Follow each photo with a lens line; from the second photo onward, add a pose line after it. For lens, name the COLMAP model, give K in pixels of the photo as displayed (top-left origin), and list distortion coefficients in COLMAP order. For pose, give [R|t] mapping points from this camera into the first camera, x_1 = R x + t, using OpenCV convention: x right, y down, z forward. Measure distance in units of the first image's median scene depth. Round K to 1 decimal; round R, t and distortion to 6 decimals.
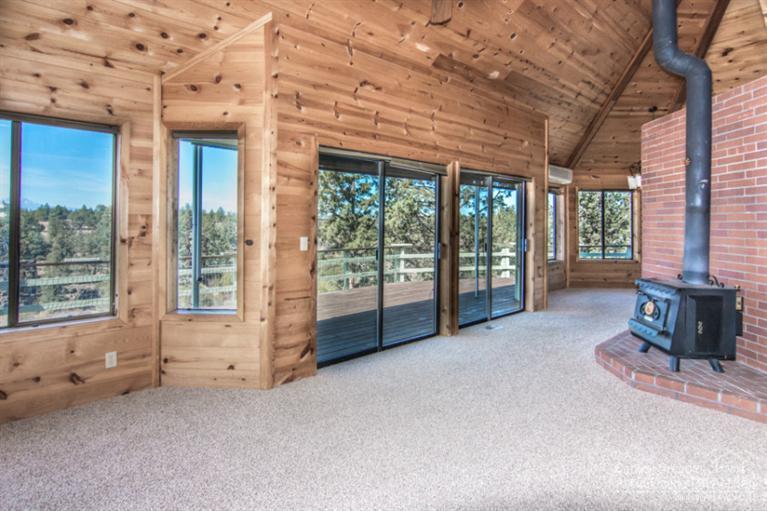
lens RADIAL K [[410.2, 0, 389.5], [0, 410.2, 220.3], [0, 0, 1]] dist [-0.000212, -0.000032]
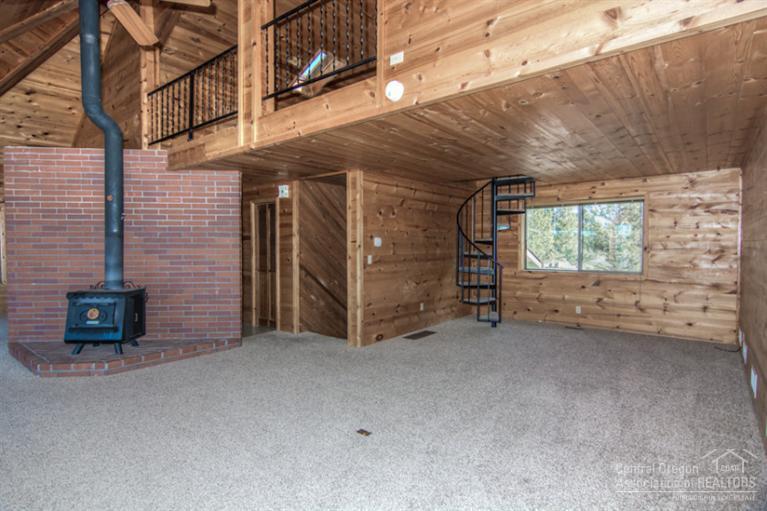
lens RADIAL K [[410.2, 0, 383.7], [0, 410.2, 254.1], [0, 0, 1]] dist [-0.000212, -0.000032]
pose [[-0.147539, -0.025874, 0.988718, -0.714744], [-0.007621, 0.999658, 0.025023, -0.001949], [-0.989027, -0.003844, -0.147685, 0.325286]]
